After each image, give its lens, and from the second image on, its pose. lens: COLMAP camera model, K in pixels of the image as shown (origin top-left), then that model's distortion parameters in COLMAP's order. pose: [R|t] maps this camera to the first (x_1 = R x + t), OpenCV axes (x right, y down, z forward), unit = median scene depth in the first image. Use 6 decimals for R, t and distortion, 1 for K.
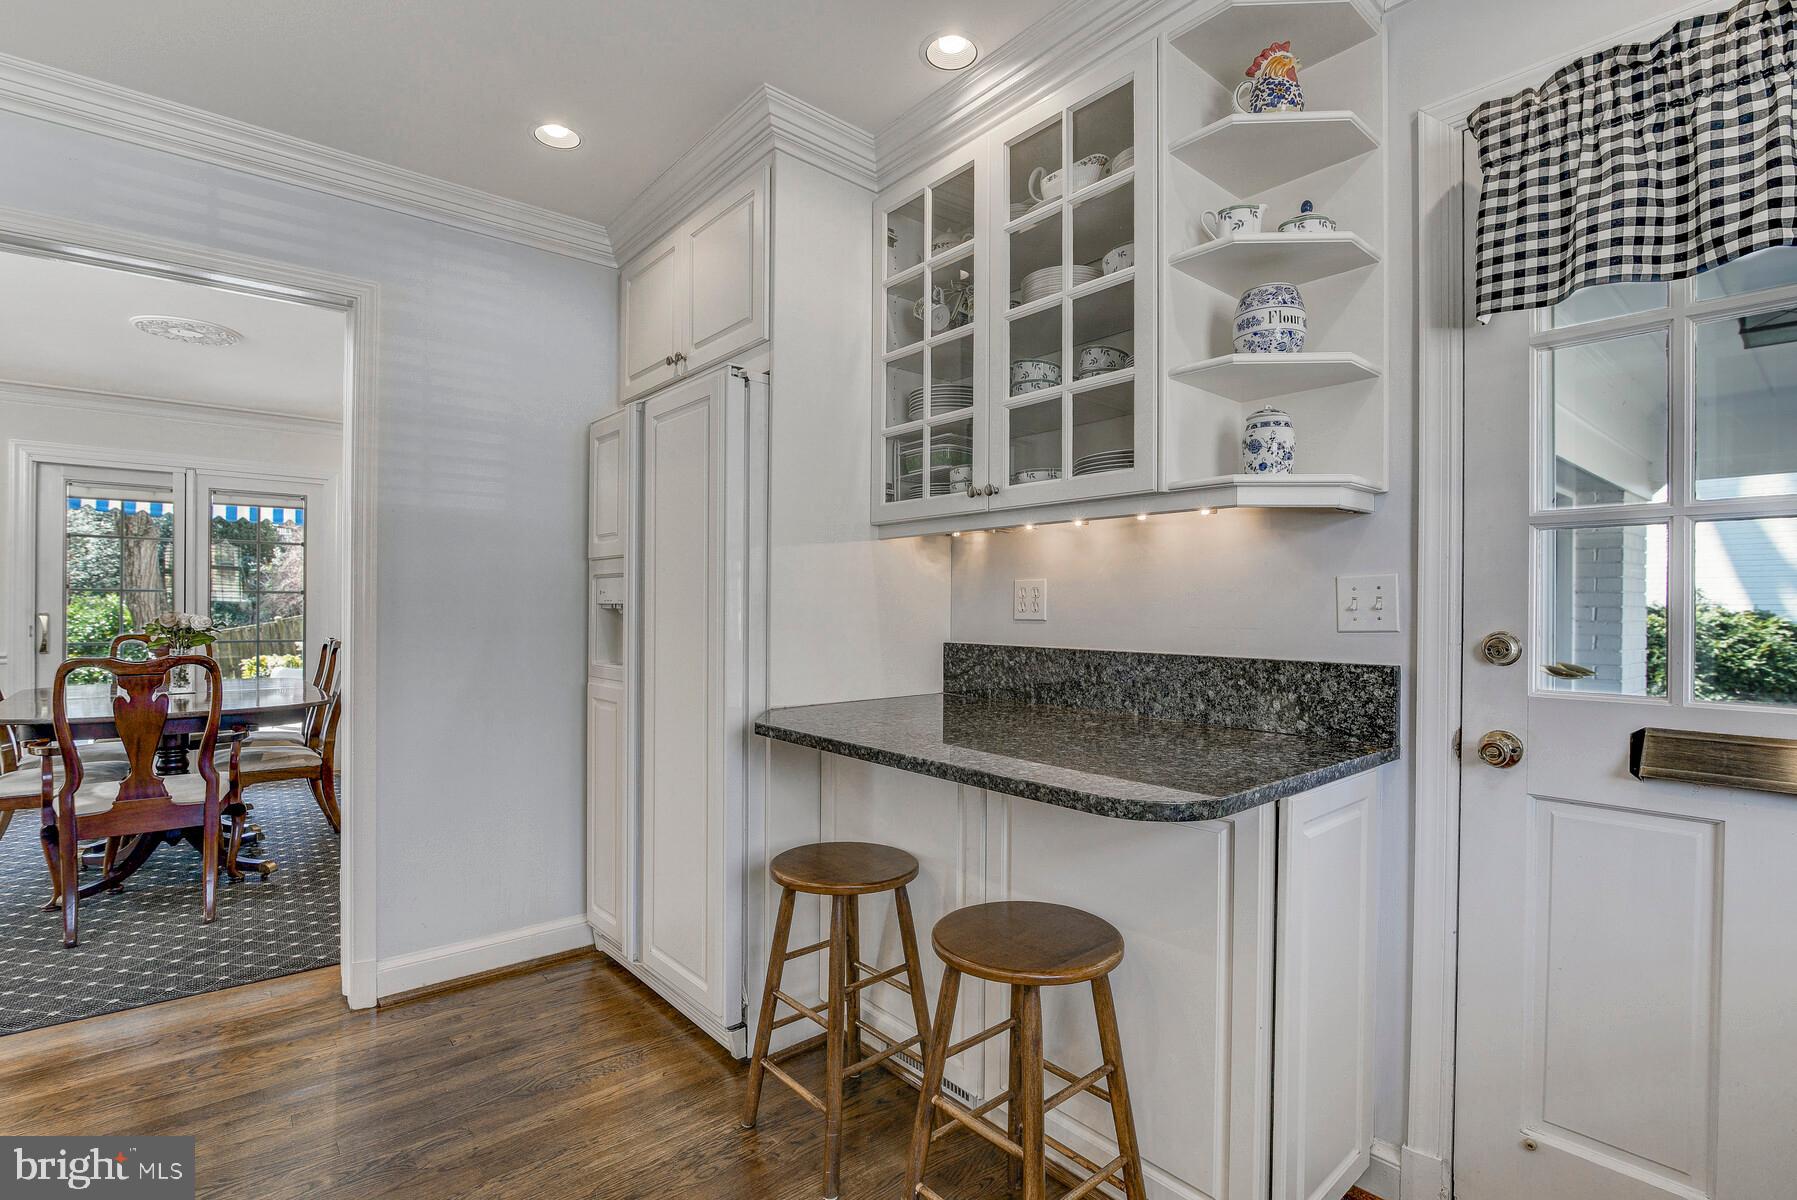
lens RADIAL K [[824.0, 0, 886.3], [0, 824.0, 616.5], [0, 0, 1]] dist [-0.010480, 0.001947]
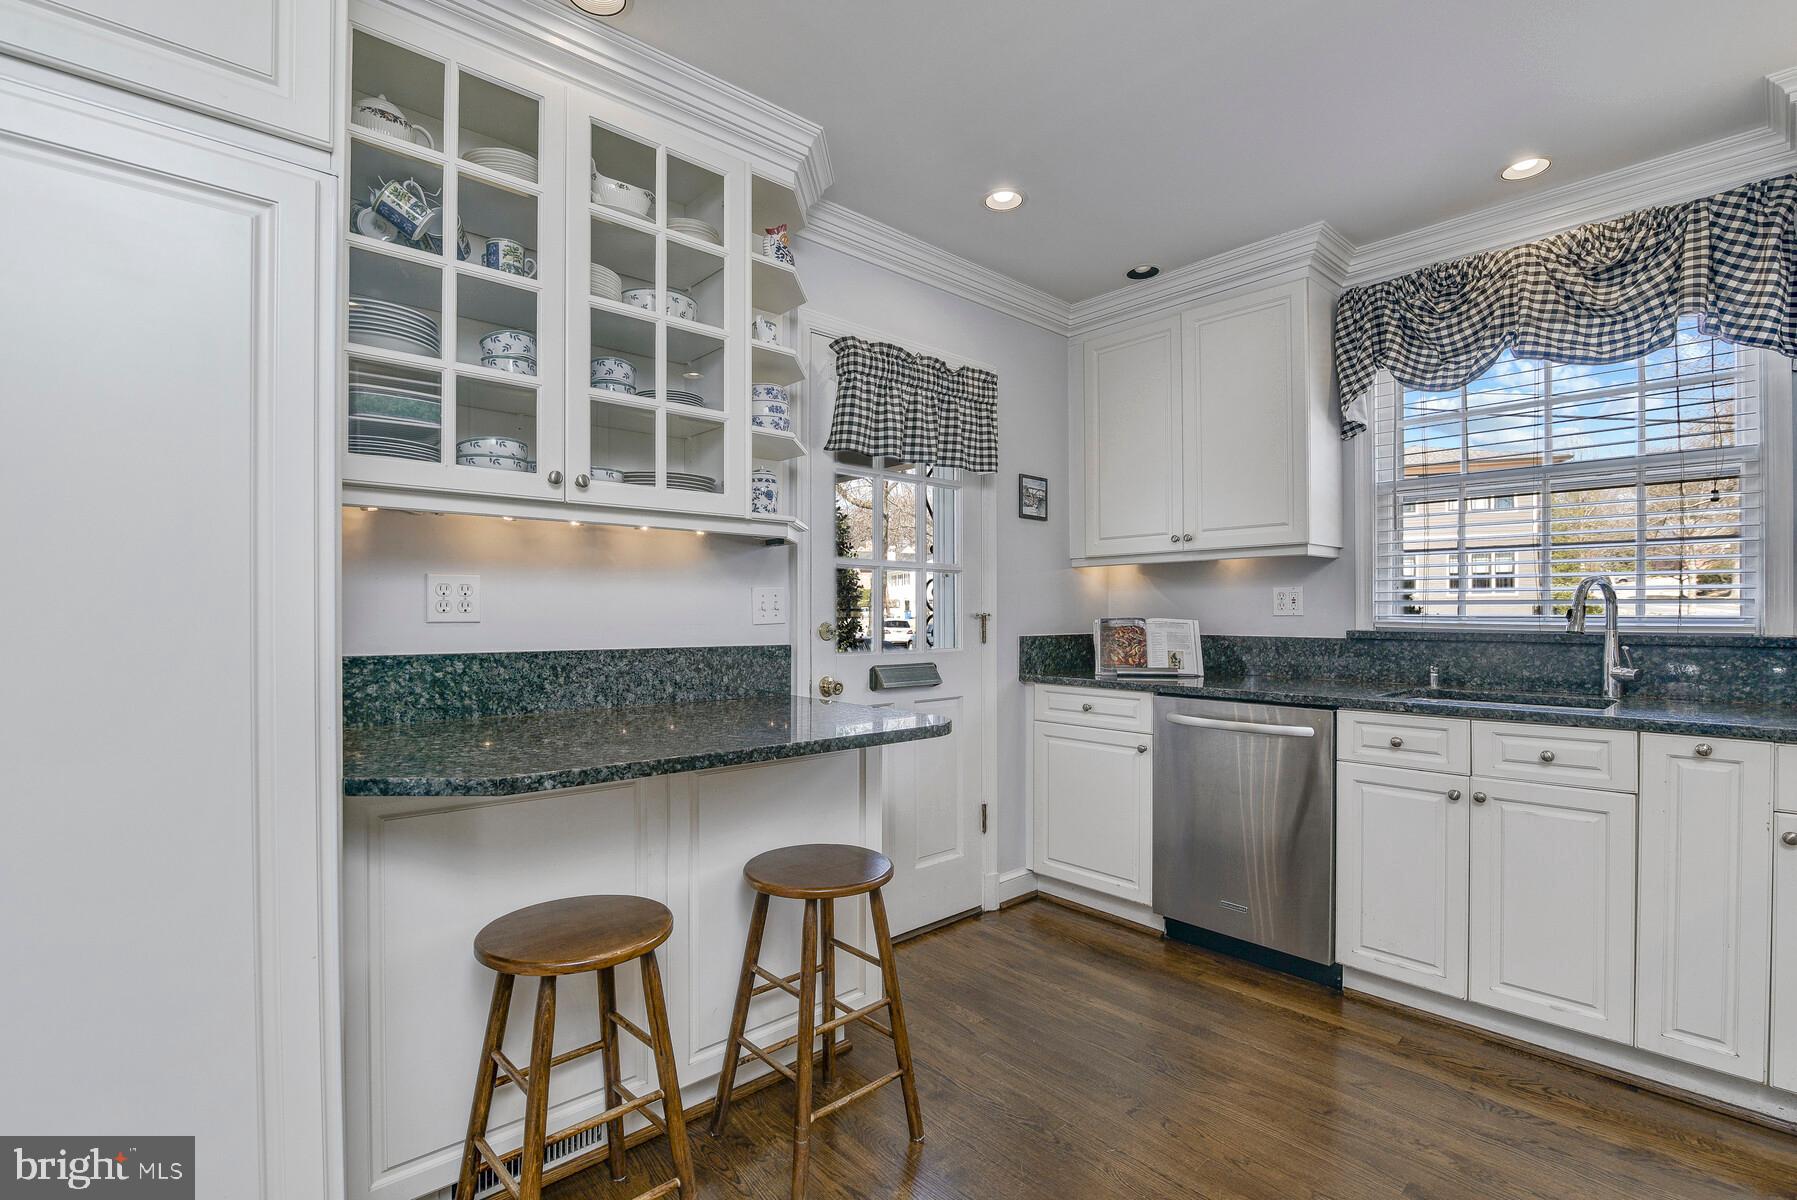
lens RADIAL K [[824.0, 0, 917.9], [0, 824.0, 611.7], [0, 0, 1]] dist [-0.010480, 0.001947]
pose [[-0.056061, -0.004255, 0.998418, -0.836894], [0.007995, 0.999957, 0.004710, -0.008095], [-0.998395, 0.008247, -0.056025, 0.693306]]
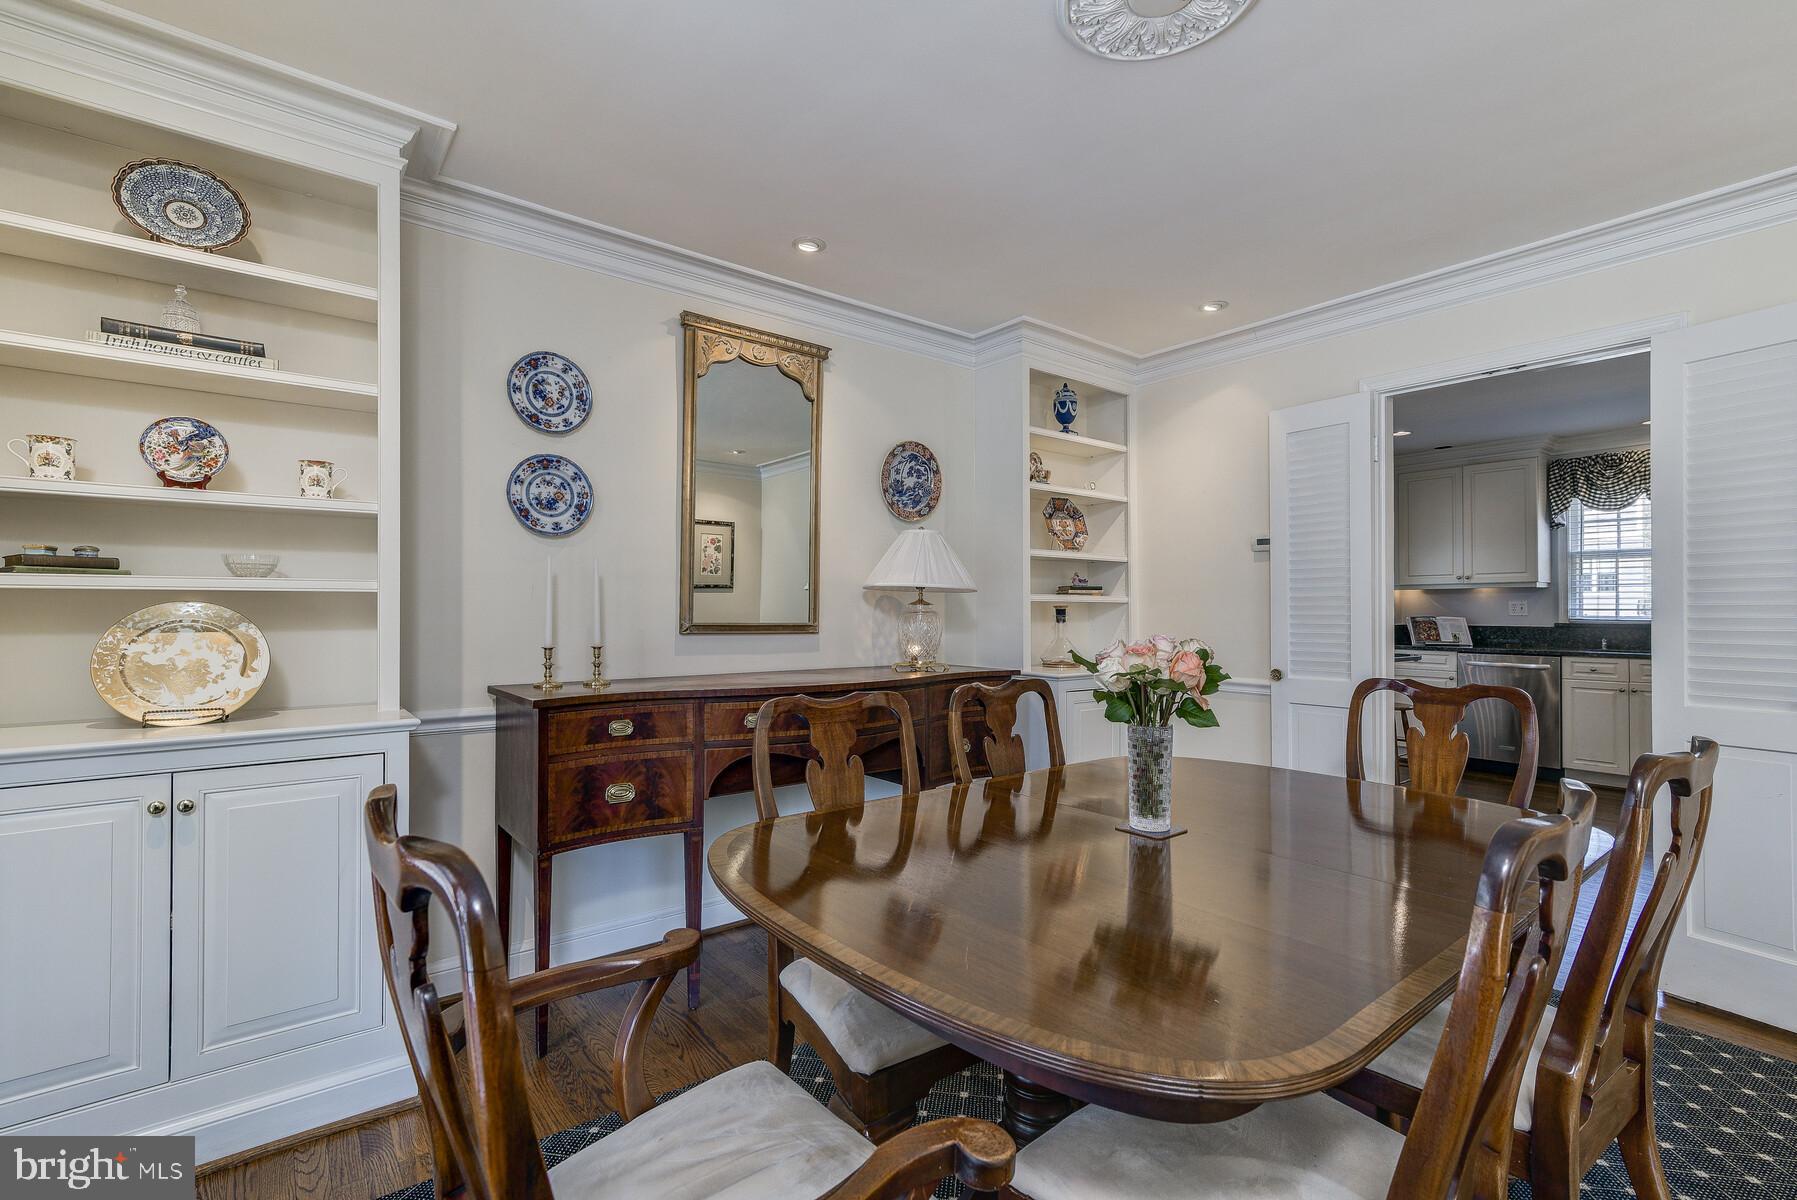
lens RADIAL K [[798.4, 0, 900.0], [0, 798.4, 606.5], [0, 0, 1]] dist [0.004575, 0.000986]
pose [[0.043482, -0.002055, 0.999052, -2.640553], [0.005626, 0.999983, 0.001812, -0.045182], [-0.999038, 0.005542, 0.043493, 2.275359]]
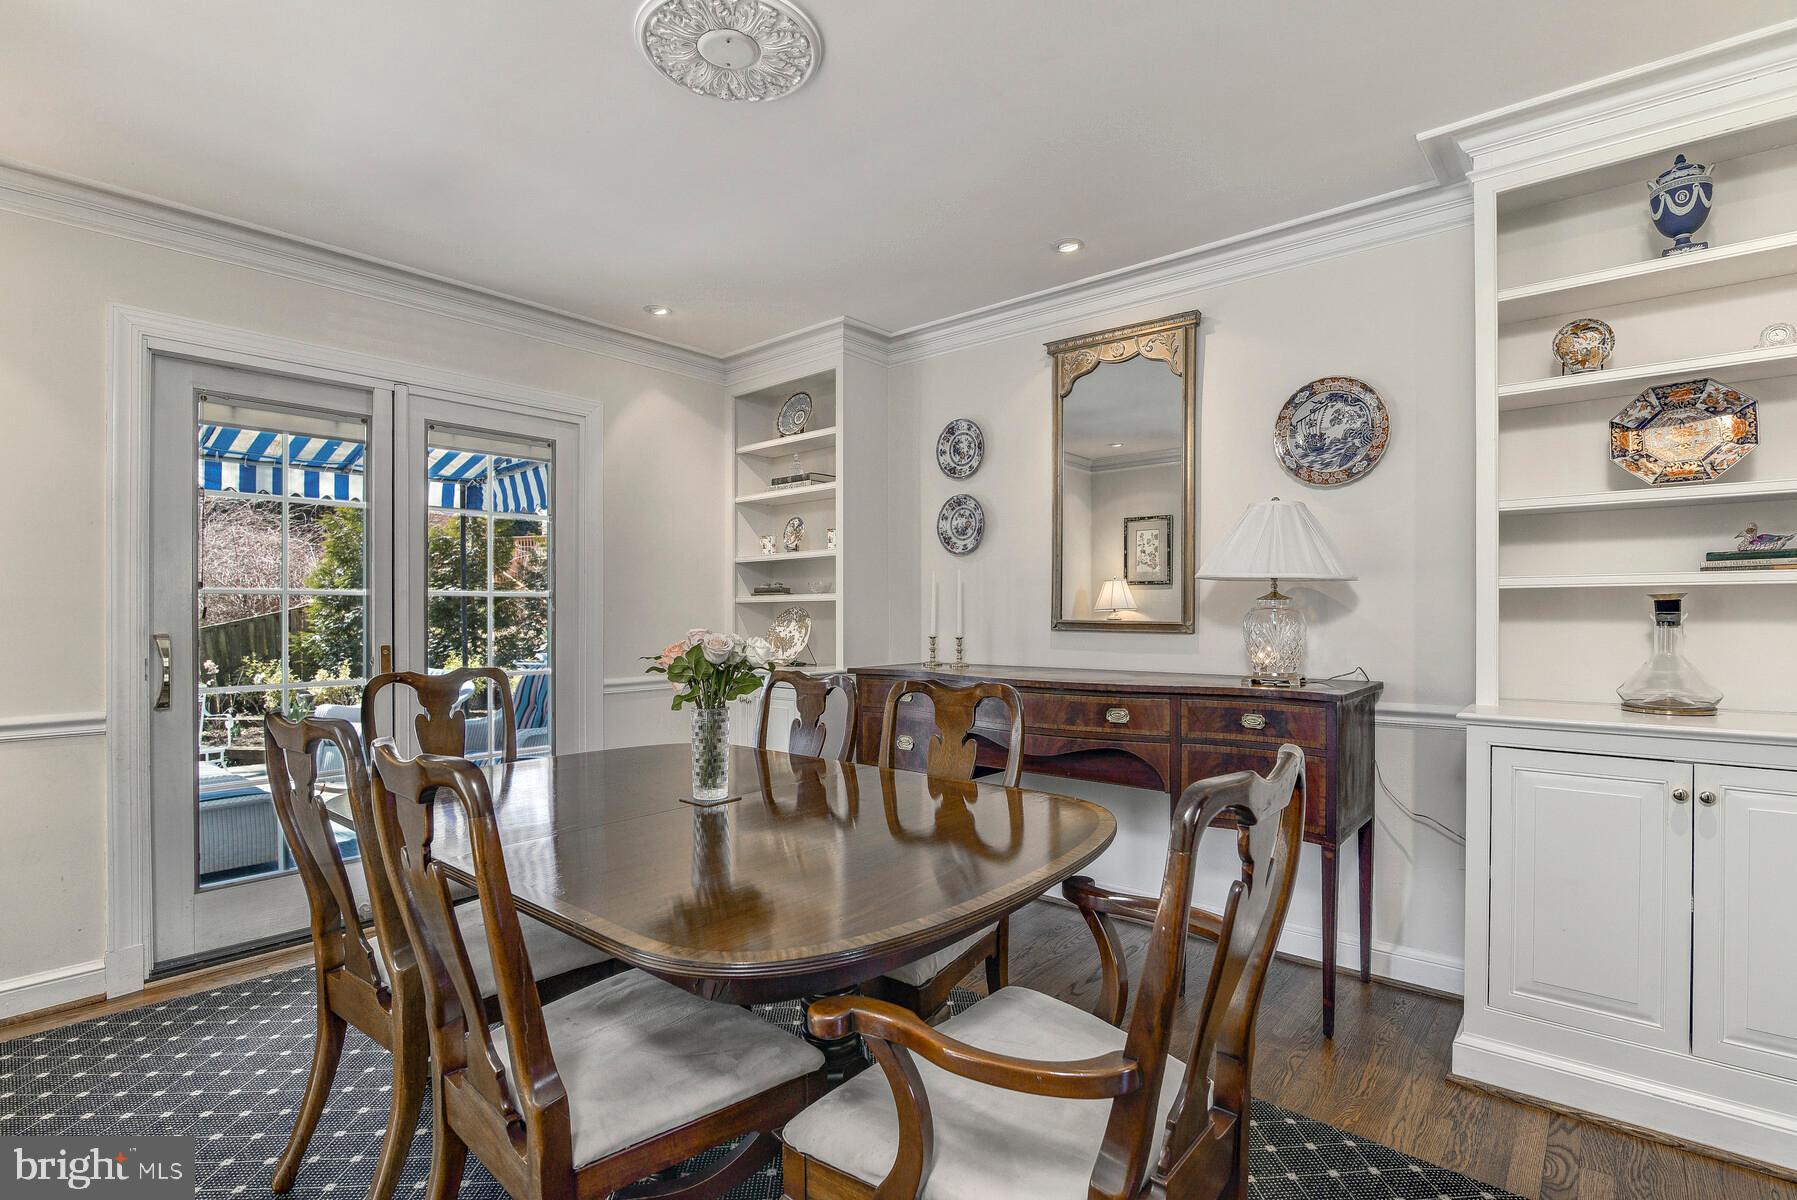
lens RADIAL K [[824.0, 0, 923.8], [0, 824.0, 606.2], [0, 0, 1]] dist [-0.010480, 0.001947]
pose [[0.983382, -0.012457, 0.181122, -1.690429], [0.014820, 0.999822, -0.011700, -0.026174], [-0.180944, 0.014190, 0.983391, 1.019667]]
